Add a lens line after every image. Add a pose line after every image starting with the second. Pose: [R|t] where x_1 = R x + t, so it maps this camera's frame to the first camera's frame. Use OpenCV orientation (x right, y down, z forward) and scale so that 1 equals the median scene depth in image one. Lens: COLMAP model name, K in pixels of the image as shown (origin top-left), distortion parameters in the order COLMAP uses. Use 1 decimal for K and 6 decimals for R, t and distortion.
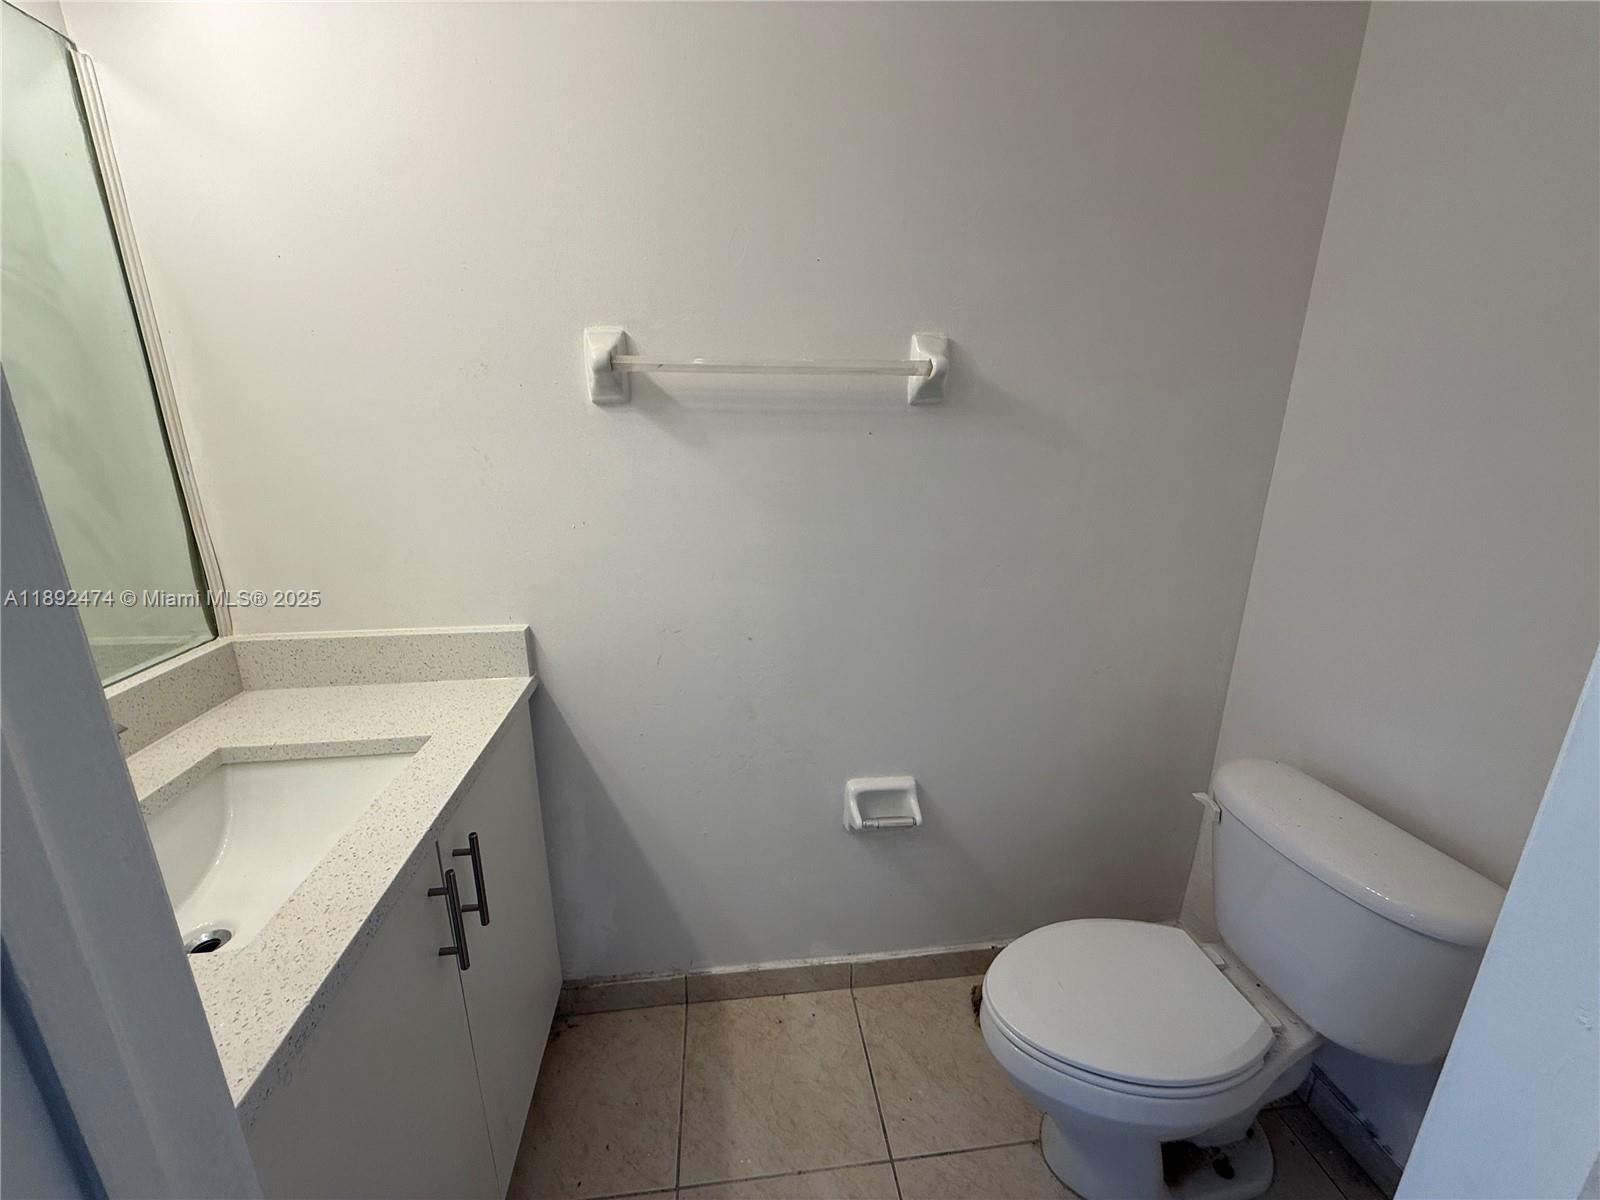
lens RADIAL K [[638.4, 0, 800.2], [0, 638.4, 598.4], [0, 0, 1]] dist [0.002440, 0.000121]
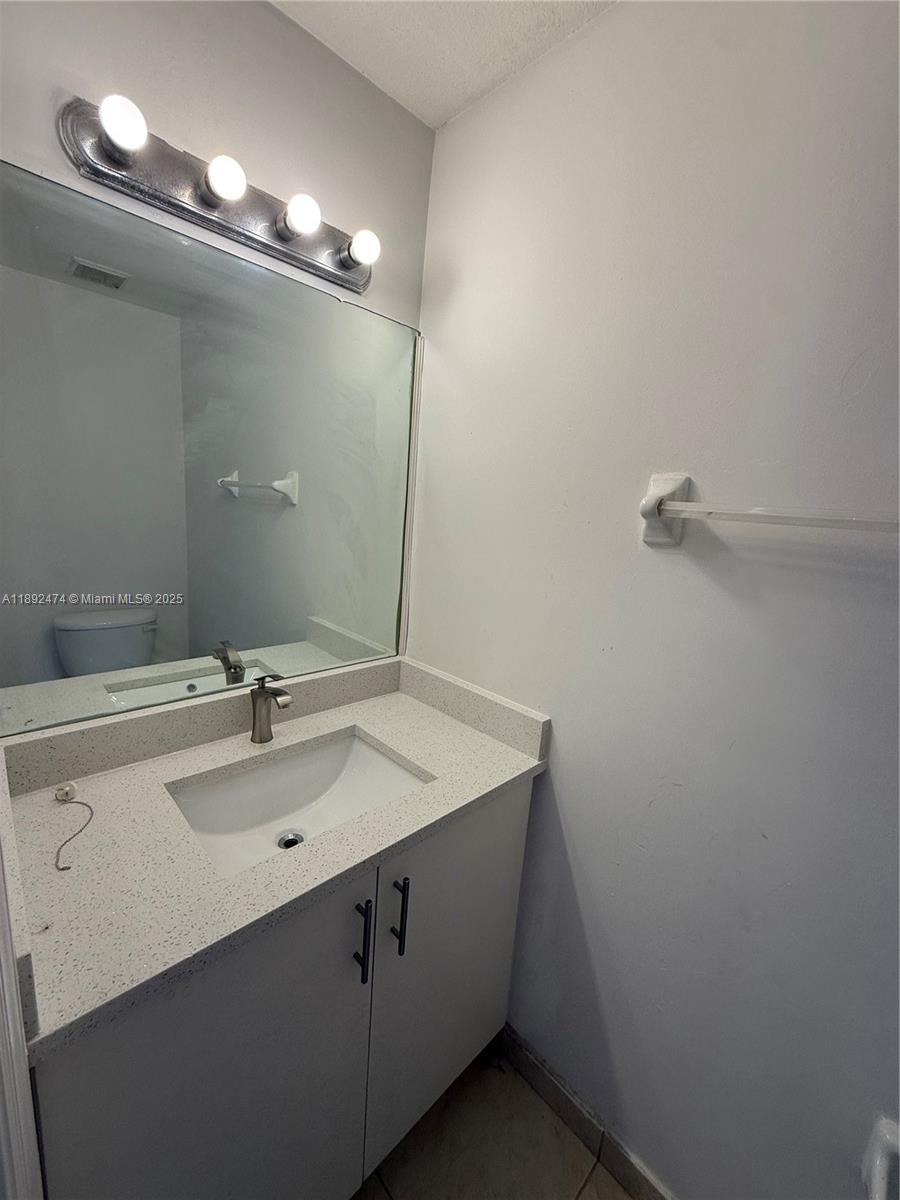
lens RADIAL K [[478.8, 0, 448.5], [0, 478.8, 598.5], [0, 0, 1]] dist [0.002440, 0.000121]
pose [[0.602225, 0.189683, -0.775464, 0.109099], [-0.287487, 0.957721, 0.011002, -0.134001], [0.744766, 0.216310, 0.631295, 0.282042]]
